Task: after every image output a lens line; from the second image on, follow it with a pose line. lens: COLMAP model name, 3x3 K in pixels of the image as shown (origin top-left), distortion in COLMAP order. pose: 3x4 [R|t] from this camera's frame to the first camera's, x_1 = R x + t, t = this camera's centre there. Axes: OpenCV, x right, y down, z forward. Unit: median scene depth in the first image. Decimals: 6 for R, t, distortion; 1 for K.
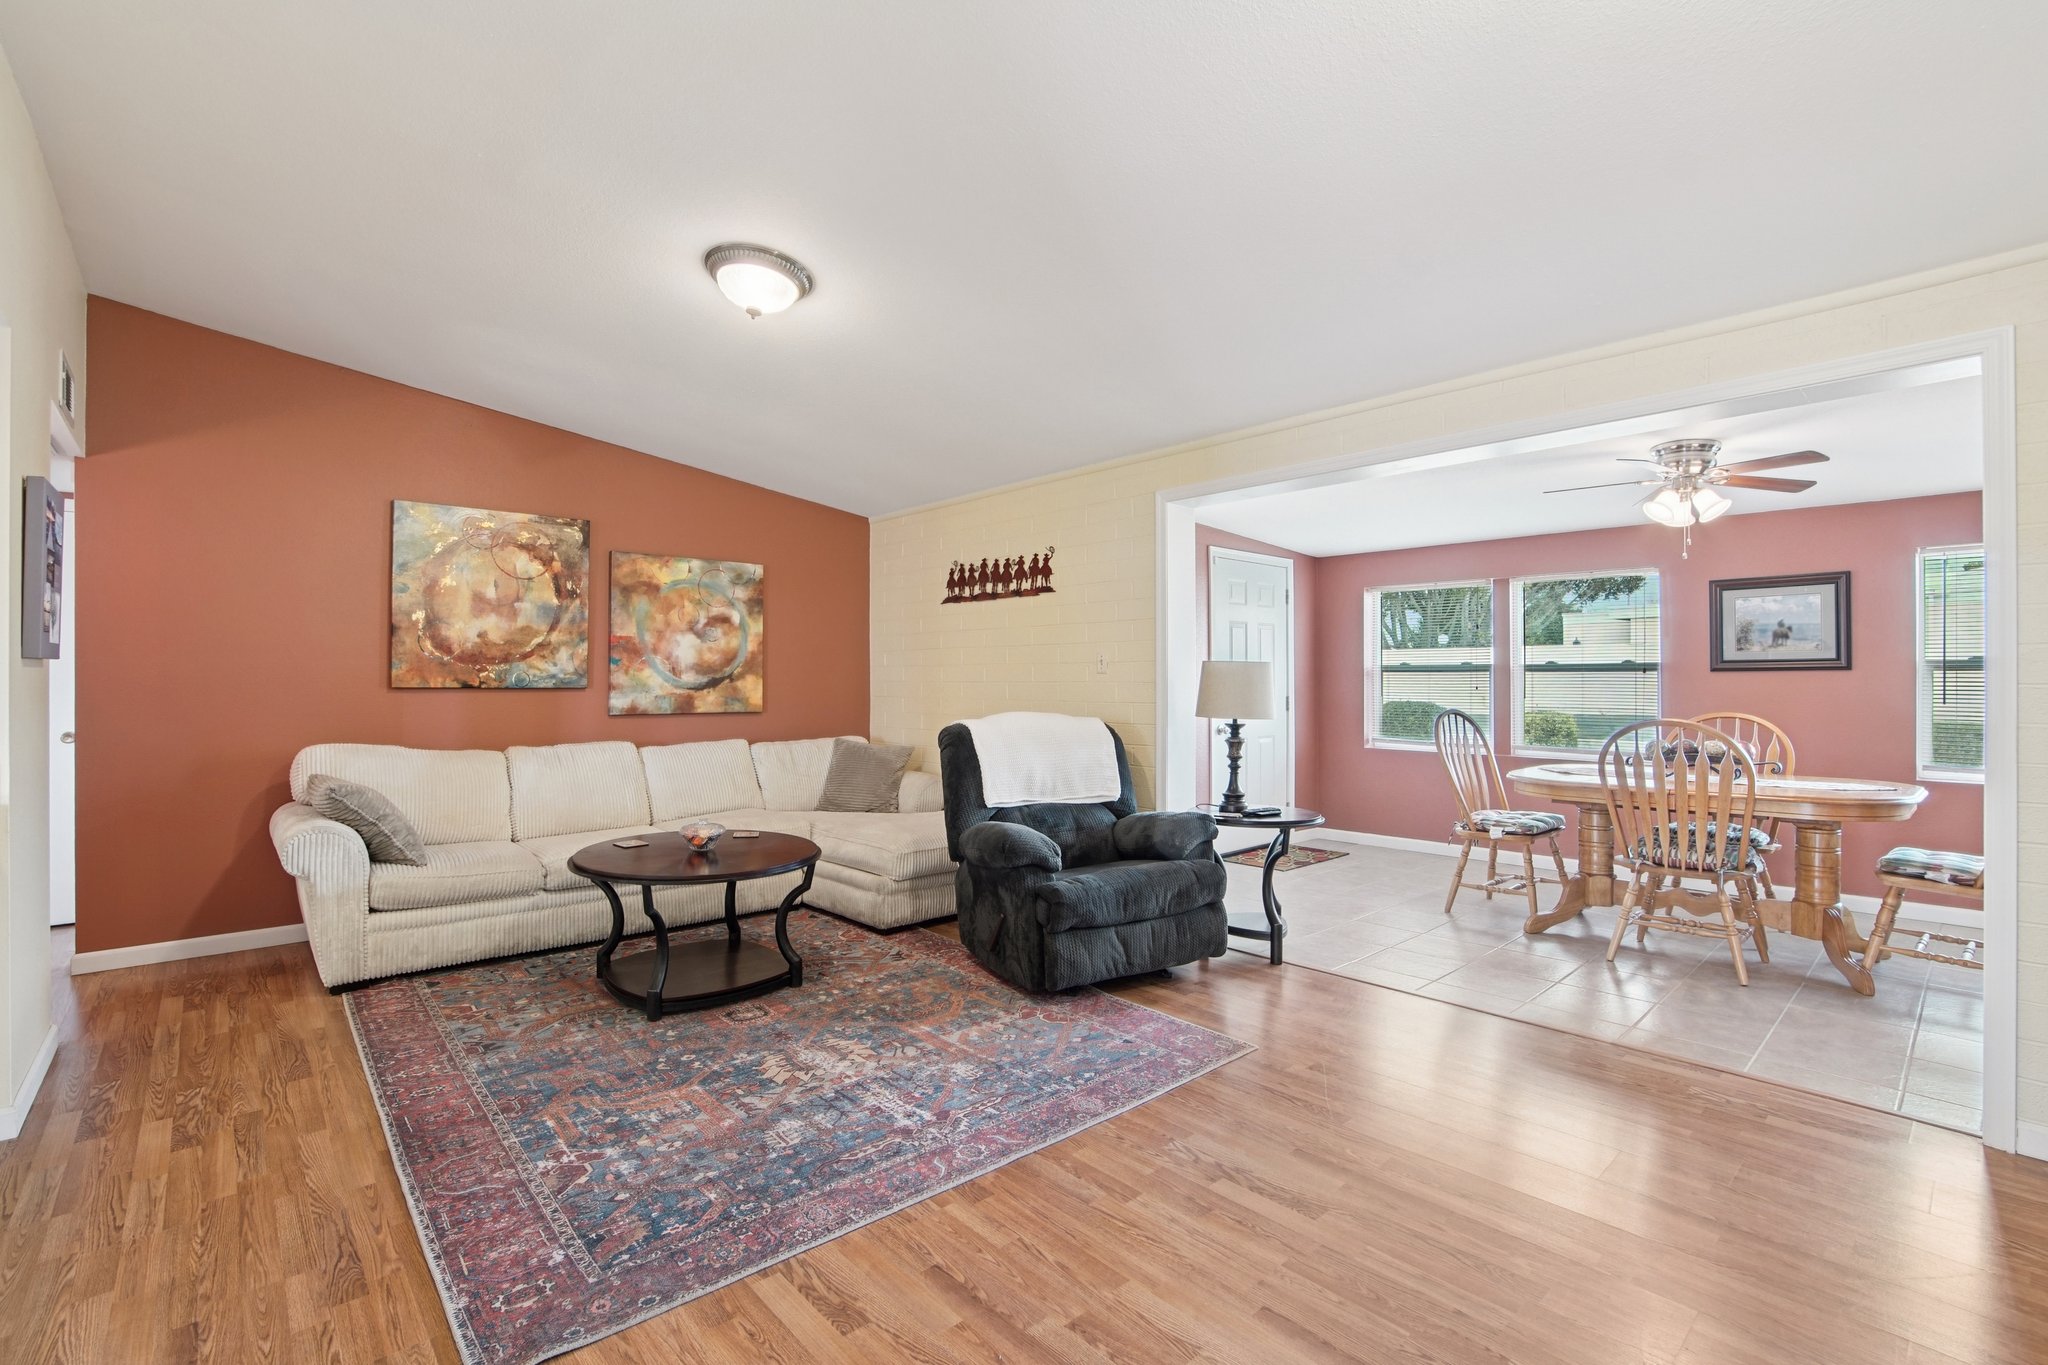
lens RADIAL K [[923.9, 0, 1021.4], [0, 923.9, 676.4], [0, 0, 1]] dist [-0.032003, 0.005107]
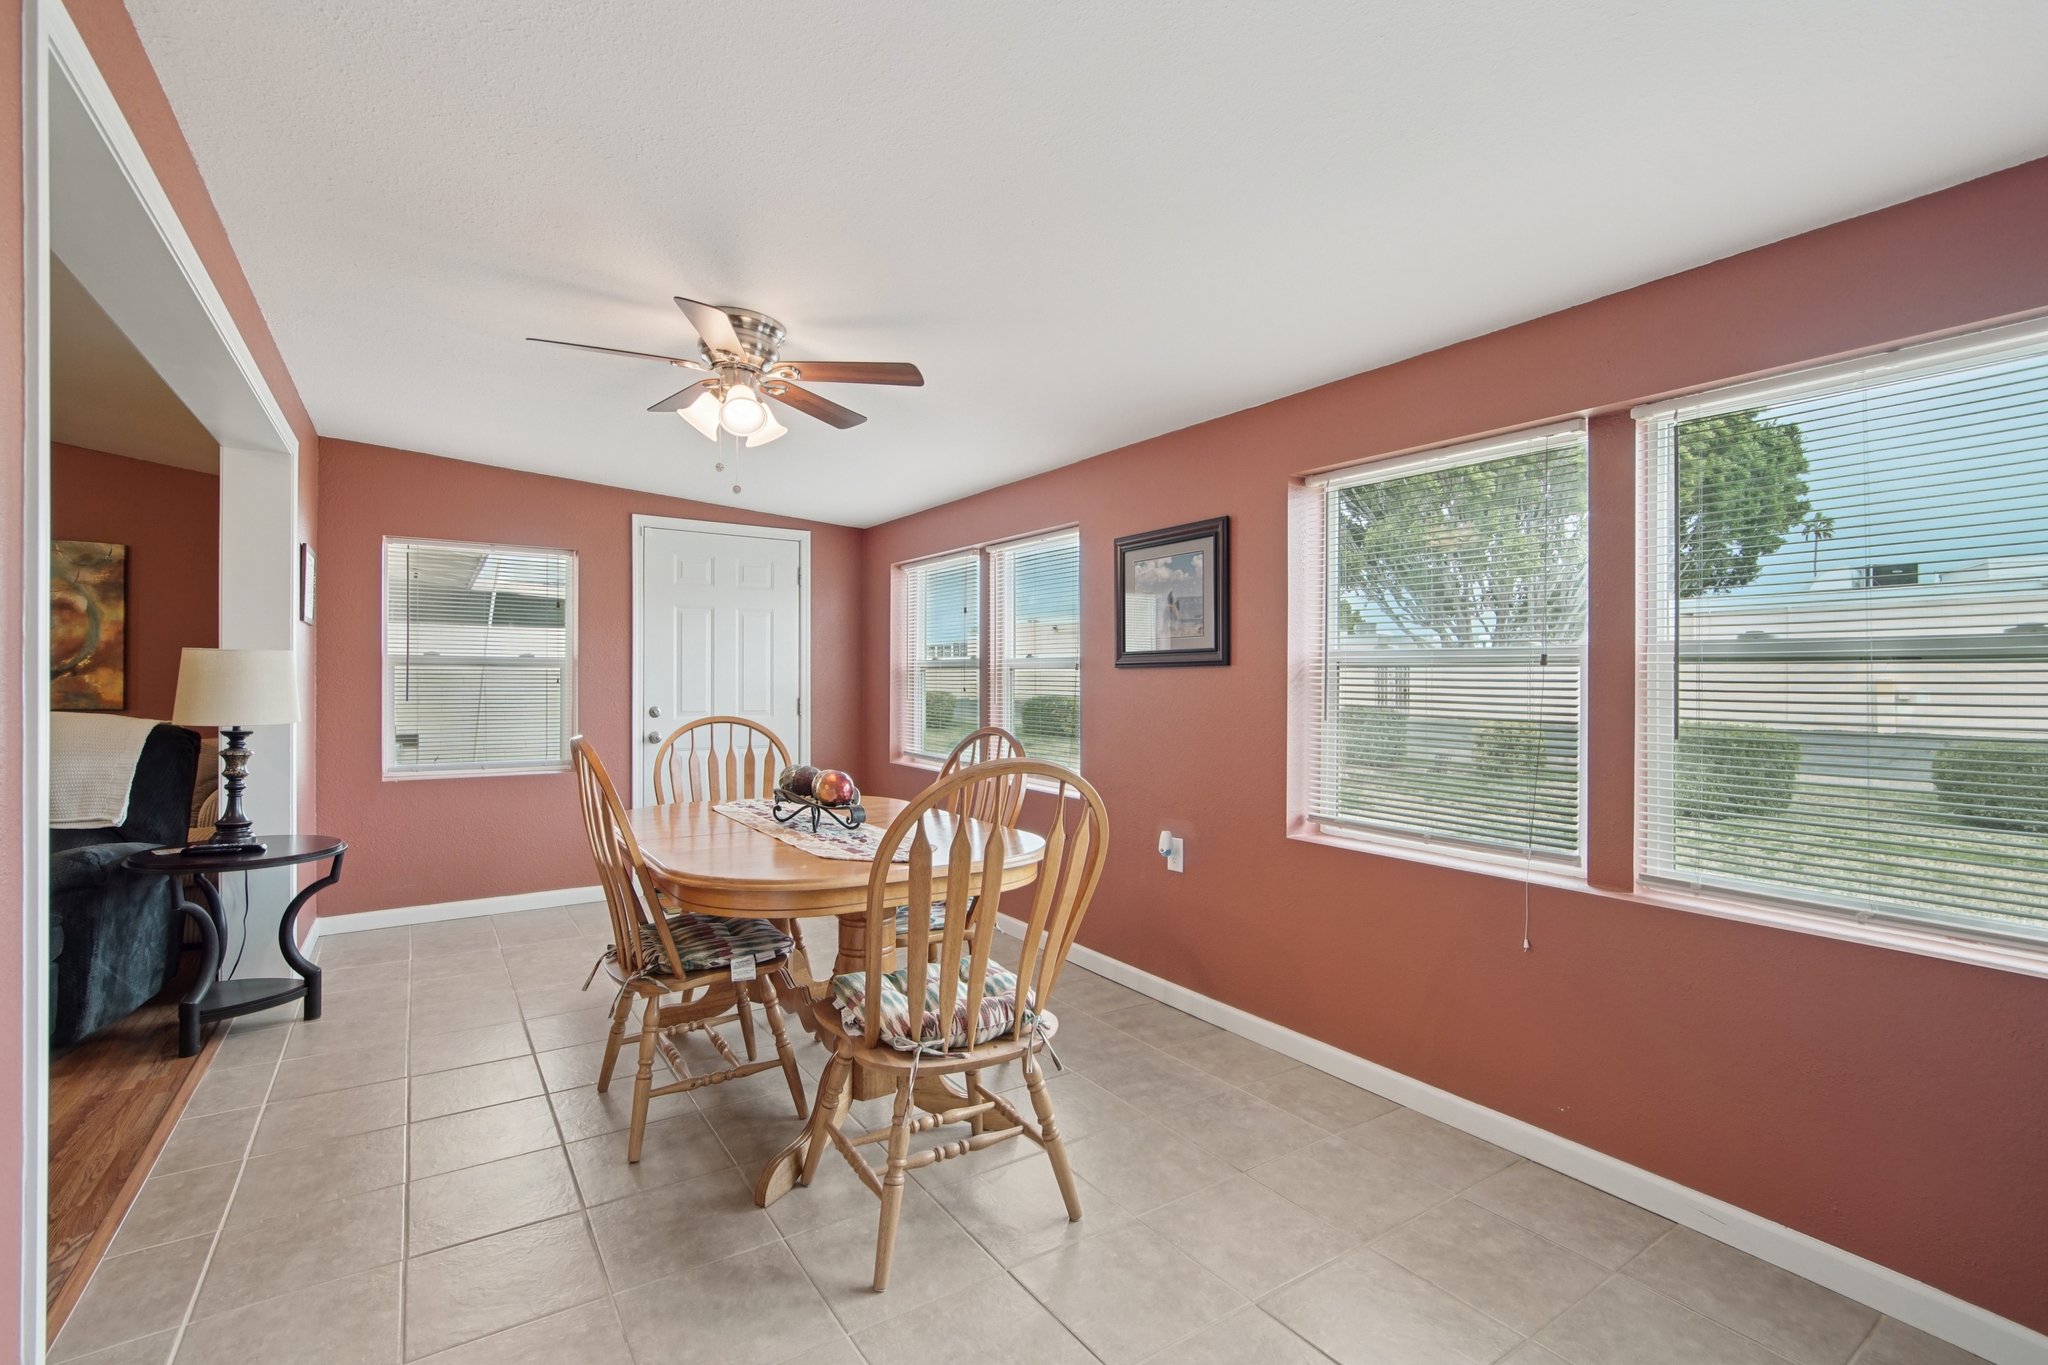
lens RADIAL K [[923.9, 0, 1027.0], [0, 923.9, 686.5], [0, 0, 1]] dist [-0.032003, 0.005107]
pose [[0.990497, 0.008935, -0.137241, 0.794814], [-0.007907, 0.999936, 0.008034, 0.002988], [0.137304, -0.006873, 0.990505, 0.288629]]
